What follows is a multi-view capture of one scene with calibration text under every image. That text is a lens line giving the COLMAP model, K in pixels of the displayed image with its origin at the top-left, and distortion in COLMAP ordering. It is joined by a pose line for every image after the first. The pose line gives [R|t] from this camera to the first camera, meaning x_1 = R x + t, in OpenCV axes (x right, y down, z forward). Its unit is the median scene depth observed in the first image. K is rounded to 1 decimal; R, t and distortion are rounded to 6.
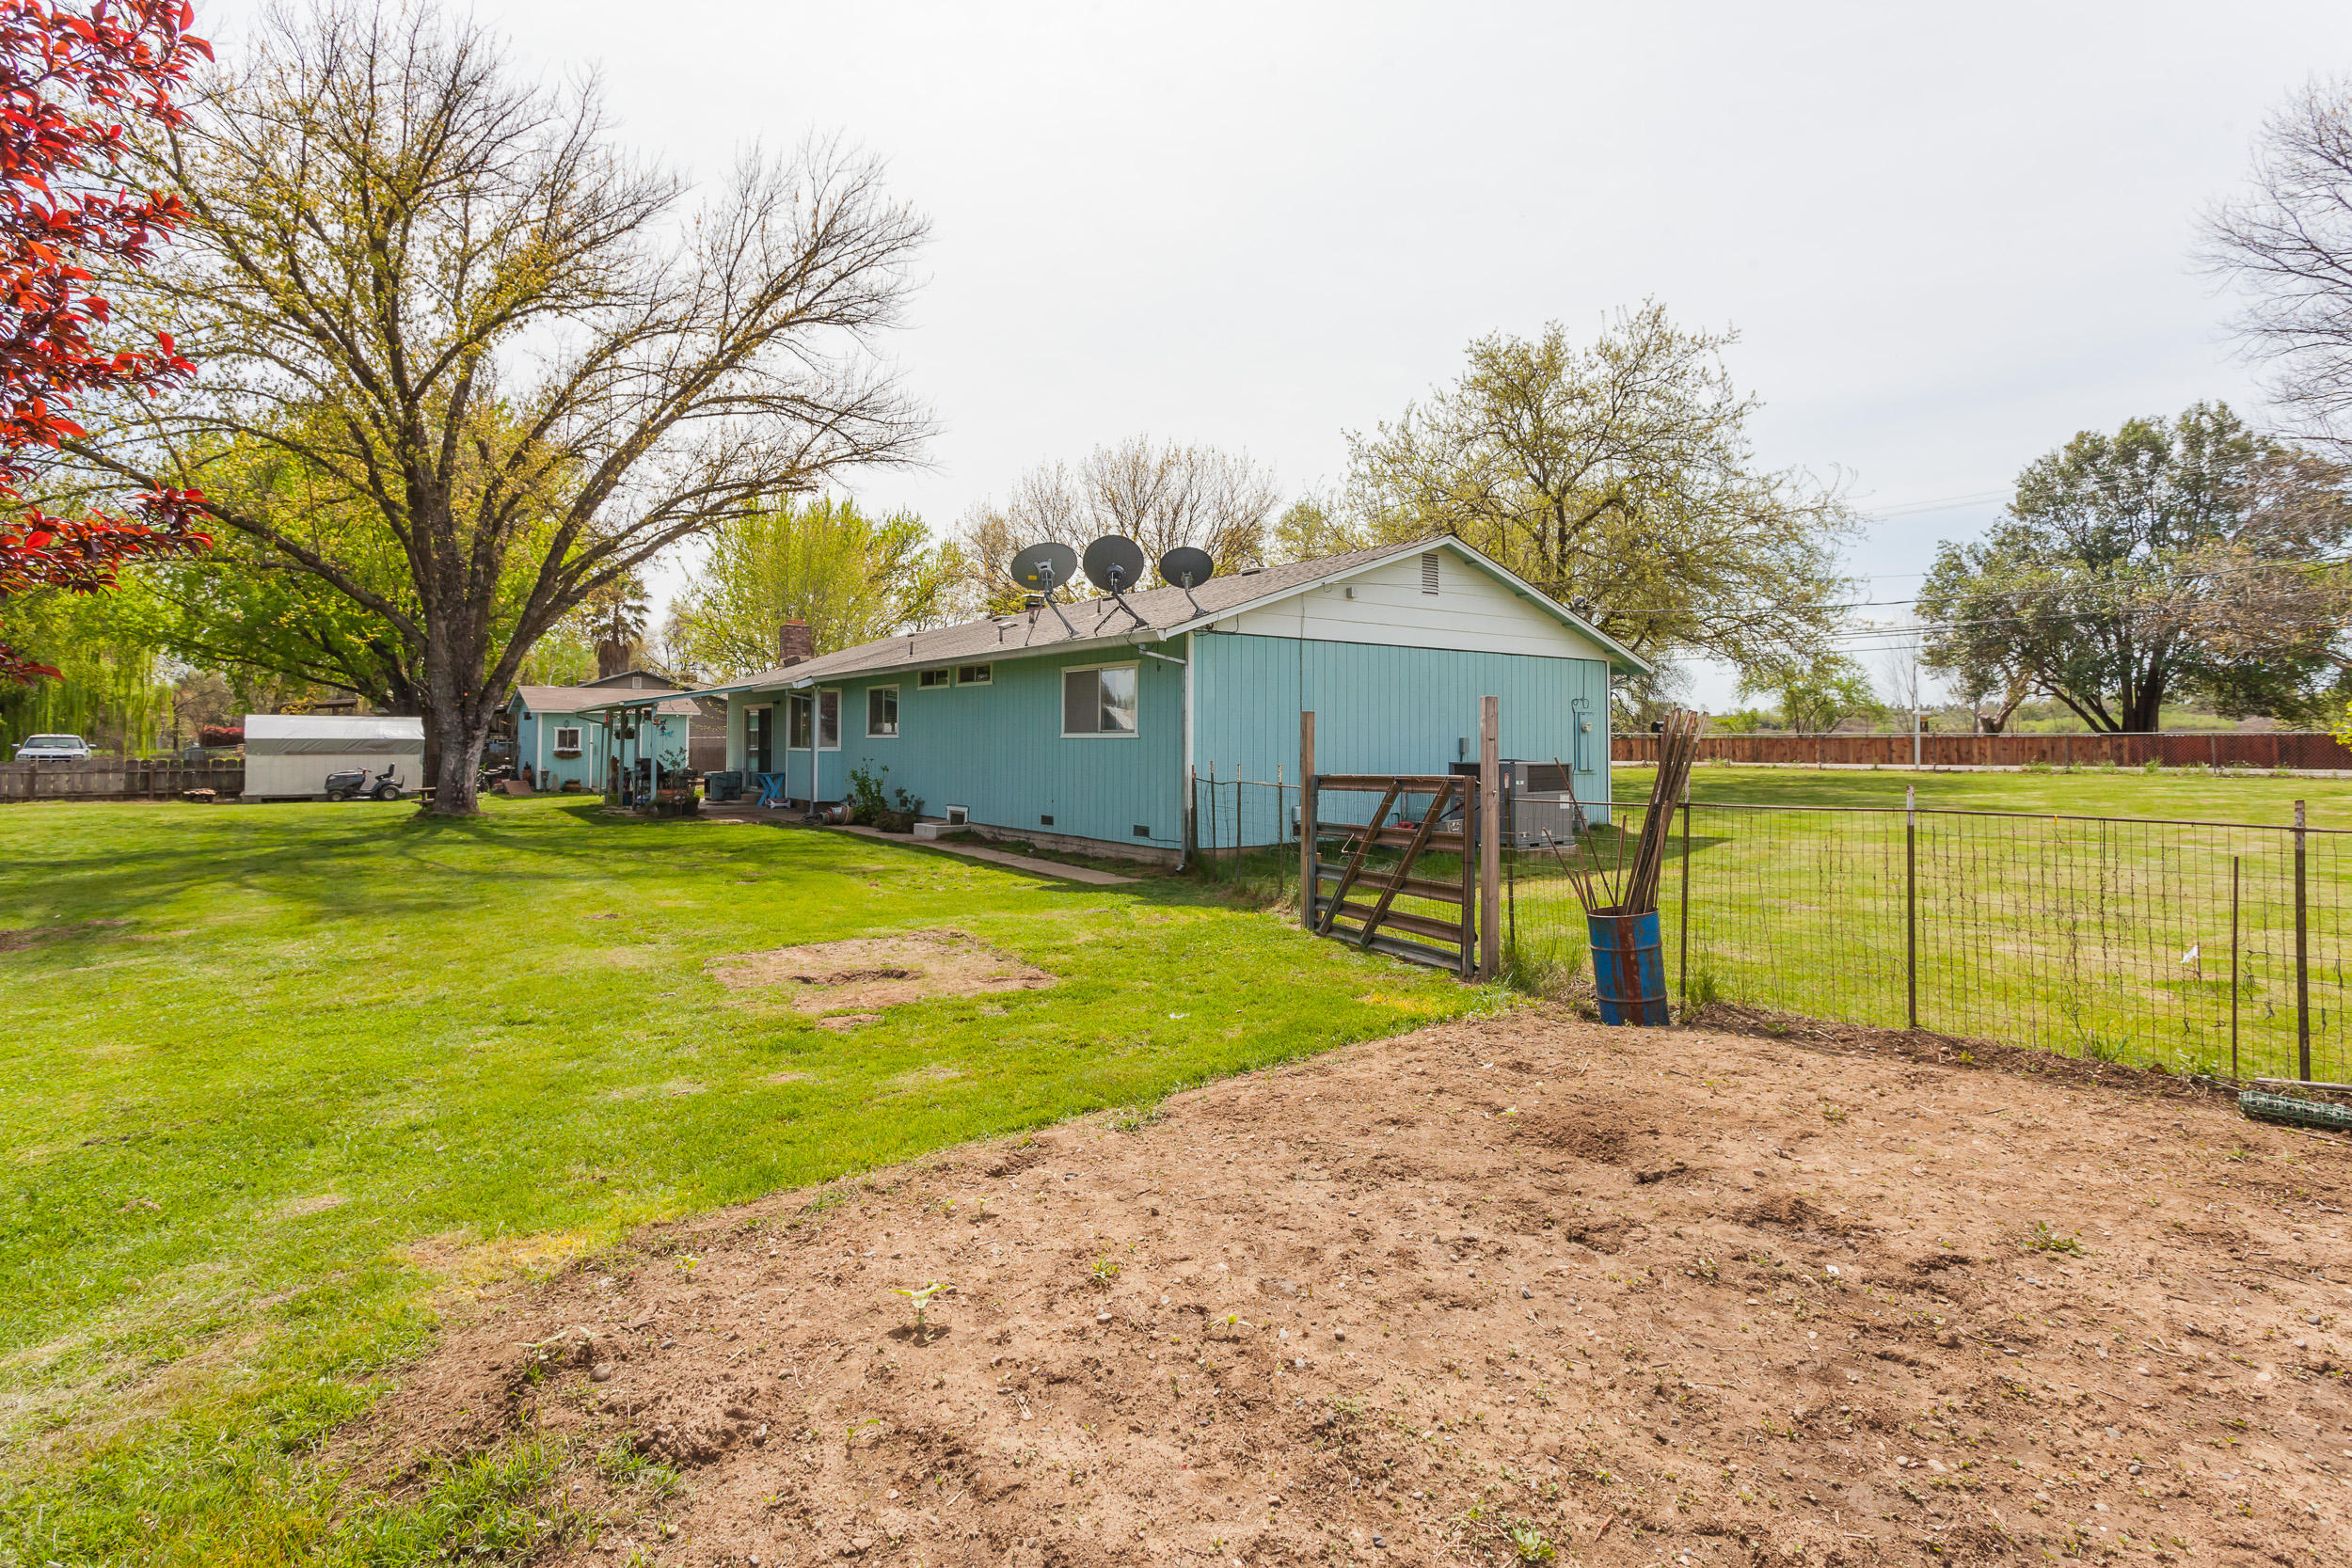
lens RADIAL K [[1164.5, 0, 1181.8], [0, 1164.5, 730.4], [0, 0, 1]] dist [0.001318, 0.002614]
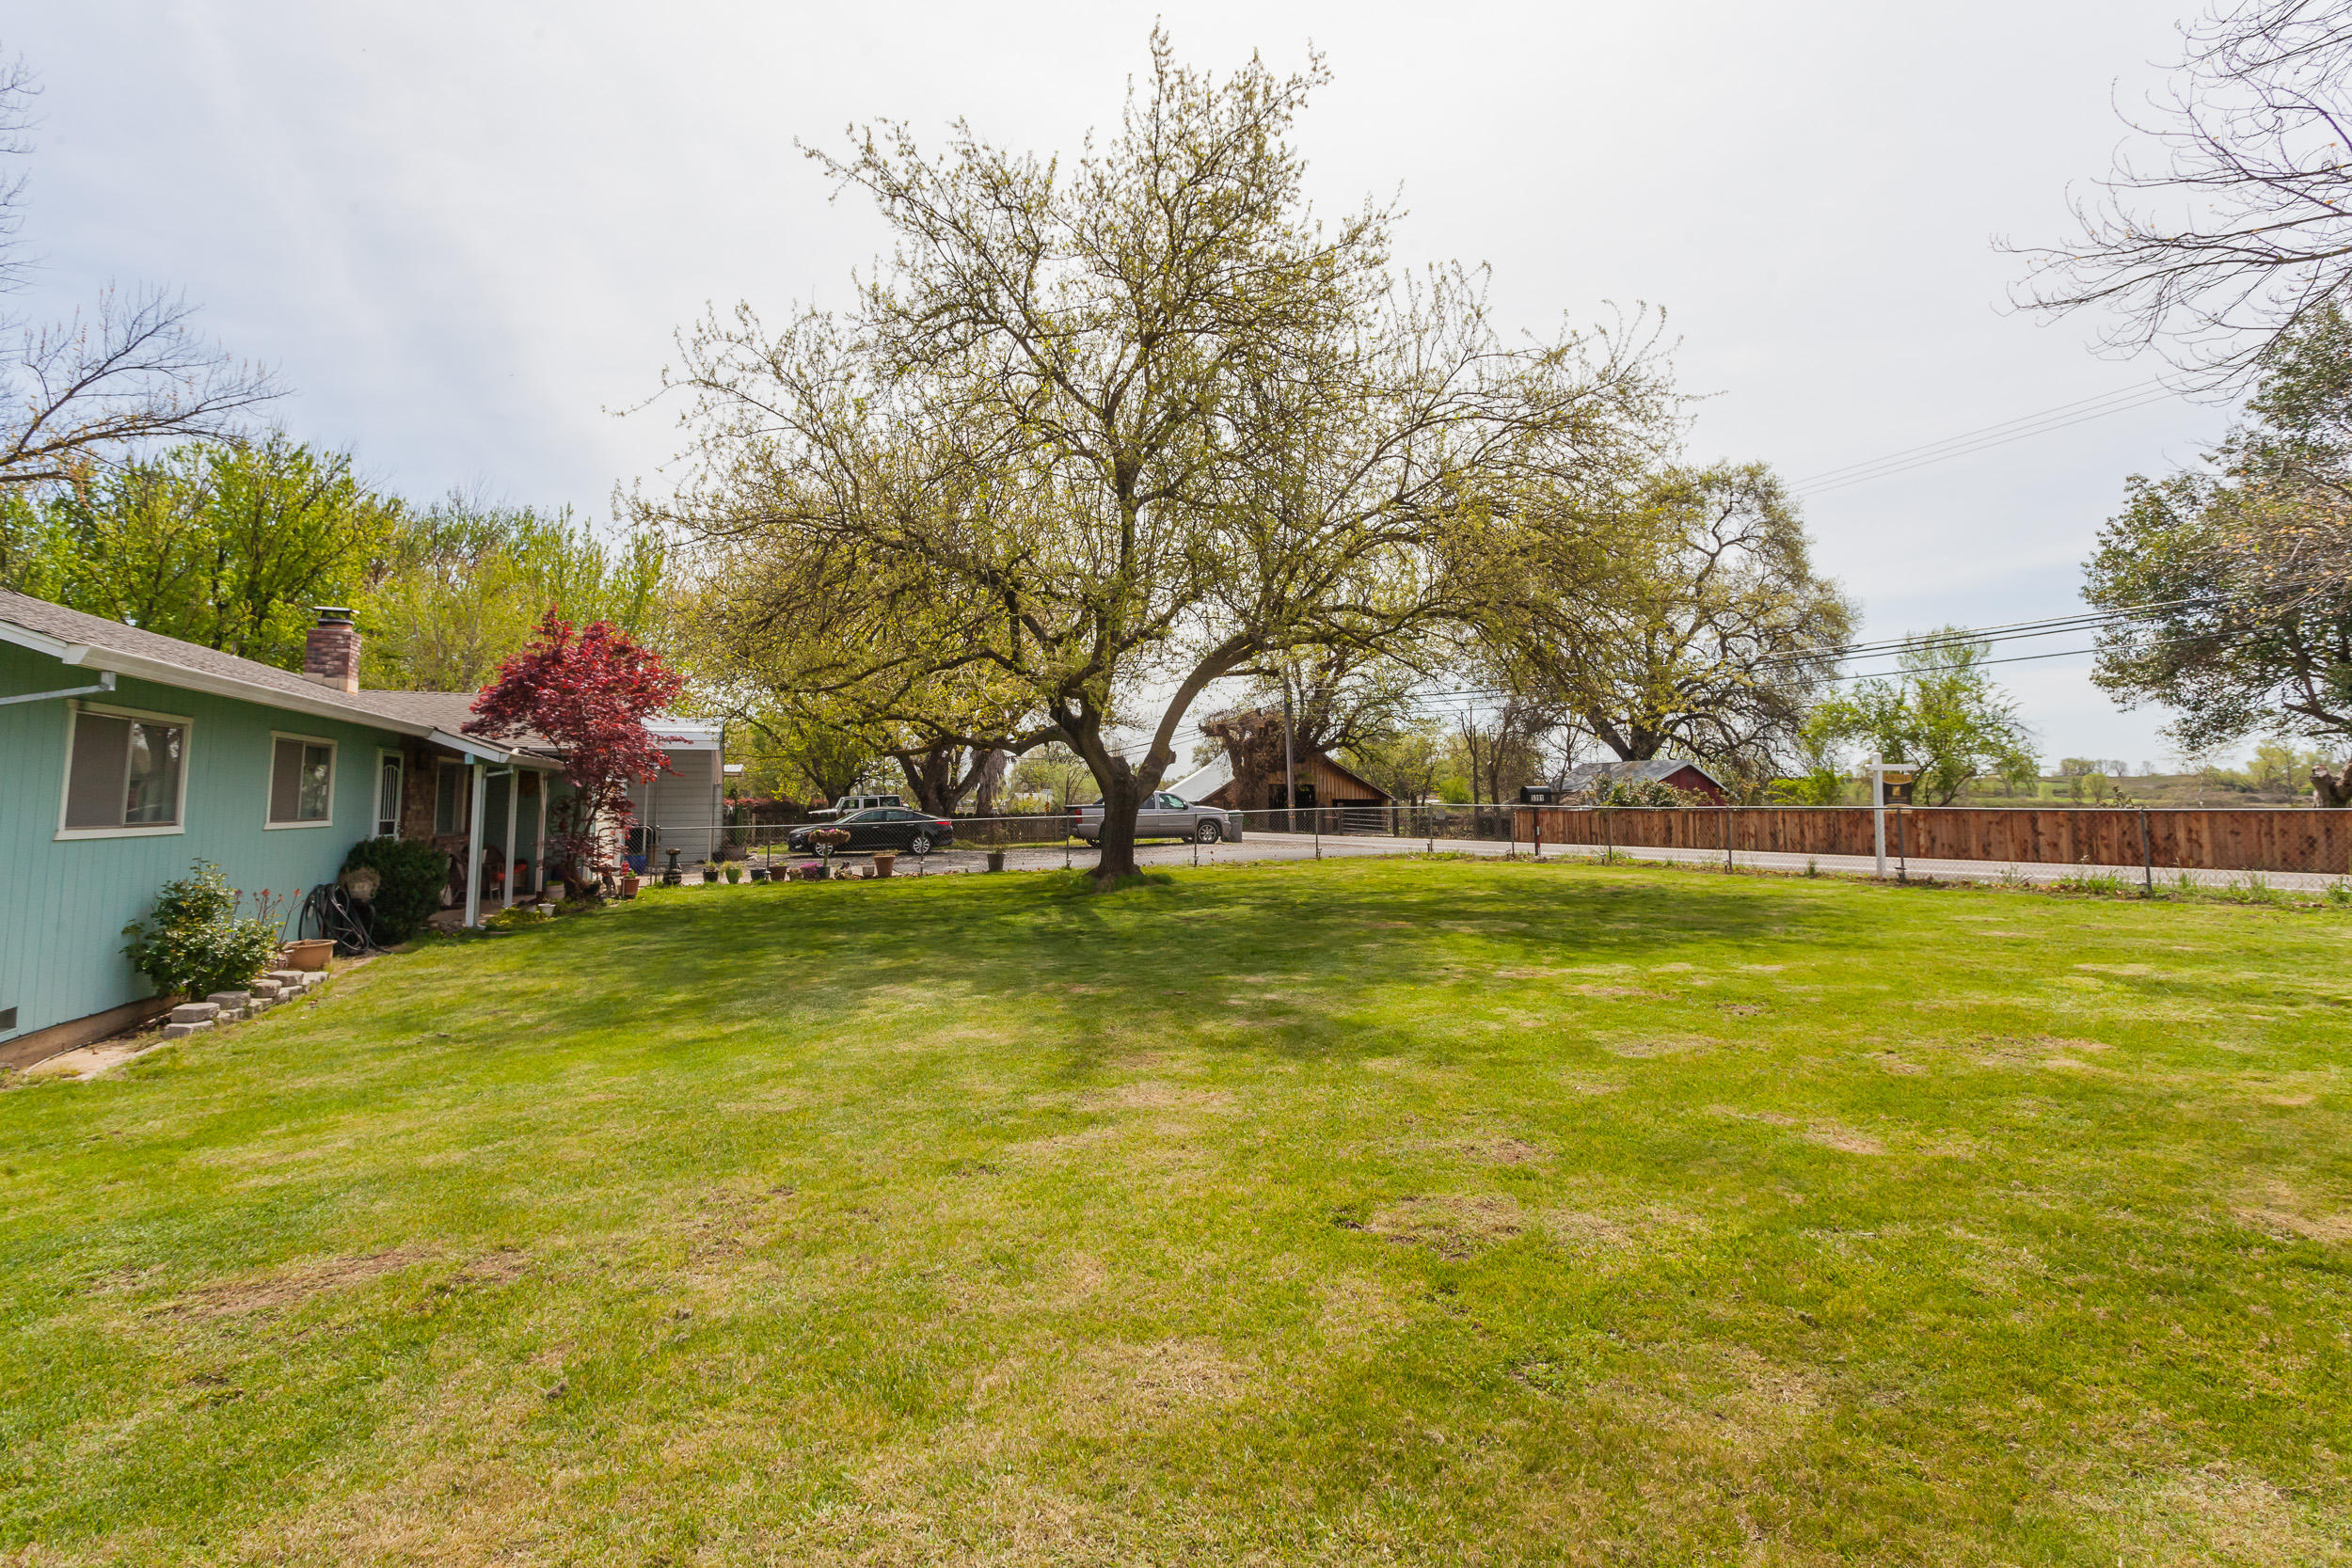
lens RADIAL K [[1164.5, 0, 1173.1], [0, 1164.5, 723.4], [0, 0, 1]] dist [0.001318, 0.002614]
pose [[0.961323, -0.021246, -0.274602, 0.396644], [0.003710, 0.997929, -0.064221, -0.001793], [0.275397, 0.060718, 0.959411, 0.350757]]
